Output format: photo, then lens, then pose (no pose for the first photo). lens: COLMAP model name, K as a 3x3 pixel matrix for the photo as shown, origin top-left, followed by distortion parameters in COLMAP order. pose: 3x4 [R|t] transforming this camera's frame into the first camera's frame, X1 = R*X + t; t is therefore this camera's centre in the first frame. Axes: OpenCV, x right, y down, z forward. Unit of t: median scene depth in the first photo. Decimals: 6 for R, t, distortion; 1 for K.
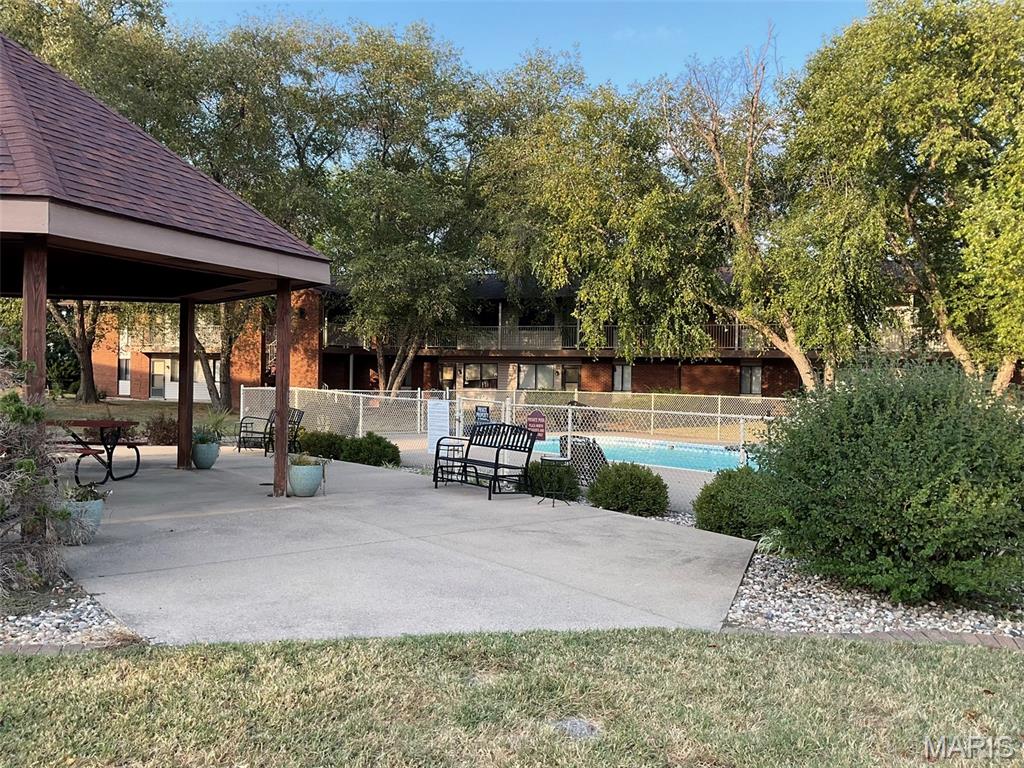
lens RADIAL K [[841.1, 0, 512.0], [0, 841.1, 384.0], [0, 0, 1]] dist [0.111514, -0.247032]
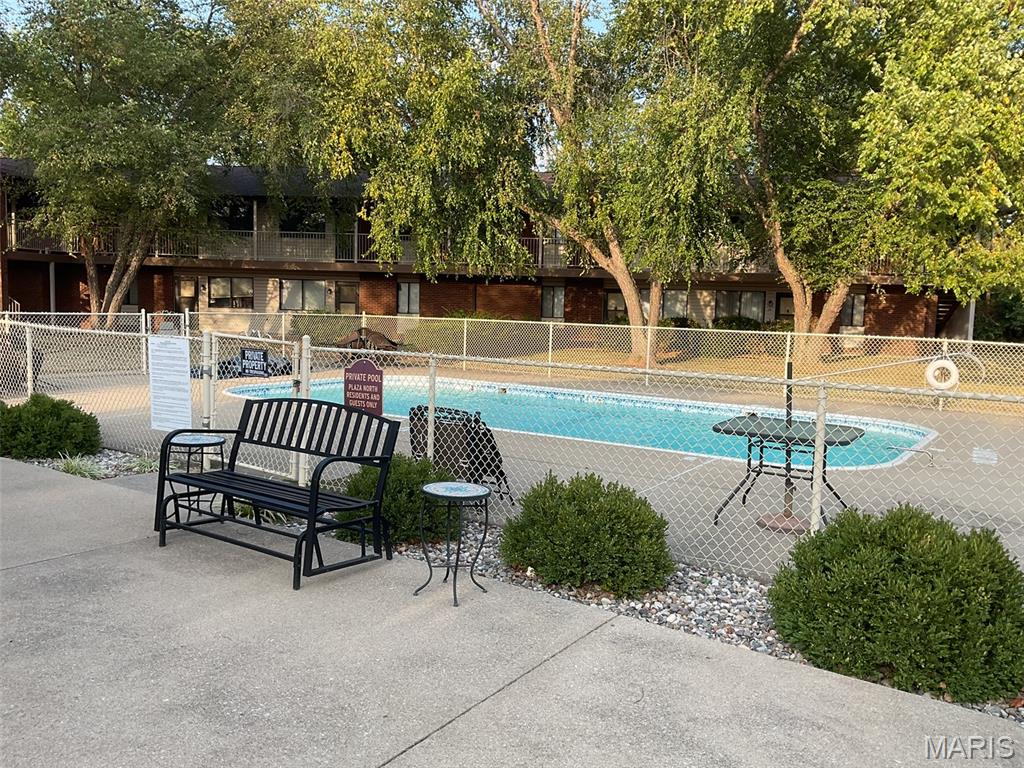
lens RADIAL K [[841.1, 0, 512.0], [0, 841.1, 384.0], [0, 0, 1]] dist [0.111514, -0.247032]
pose [[0.959224, -0.017924, 0.282080, -0.014629], [-0.008948, 0.995561, 0.093687, -0.002197], [-0.282507, -0.092391, 0.954806, 0.201302]]
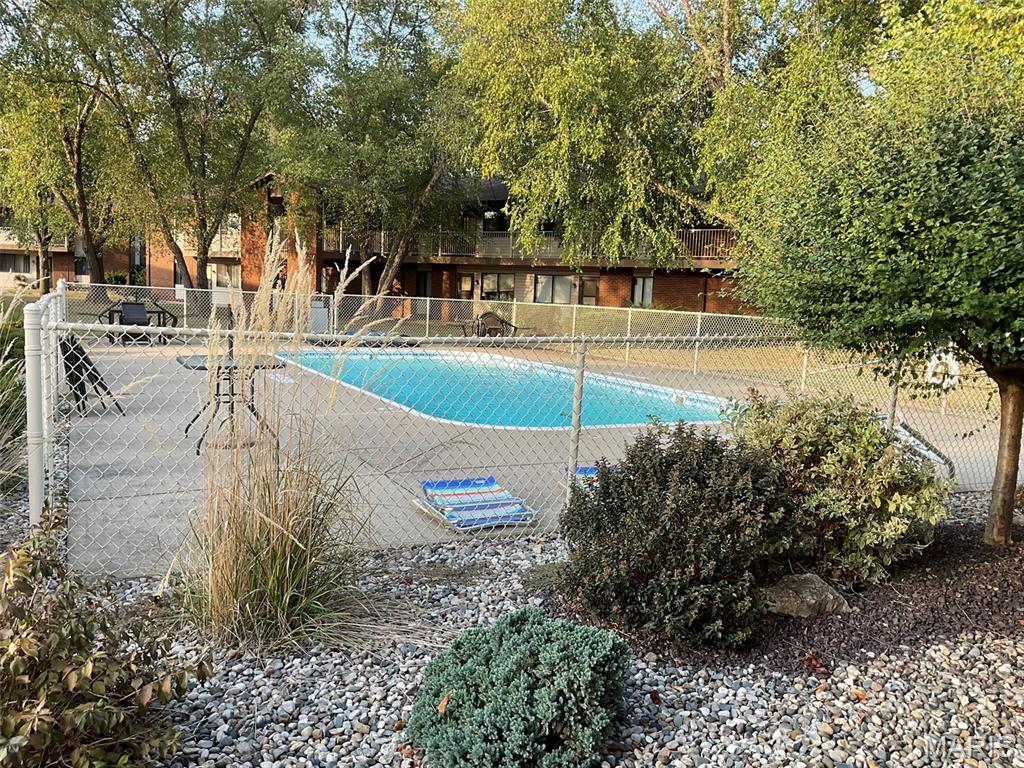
lens RADIAL K [[841.1, 0, 512.0], [0, 841.1, 384.0], [0, 0, 1]] dist [0.111514, -0.247032]
pose [[0.973846, 0.048397, -0.221996, 0.268574], [-0.028461, 0.995339, 0.092140, 0.015092], [0.225421, -0.083412, 0.970684, 0.145061]]
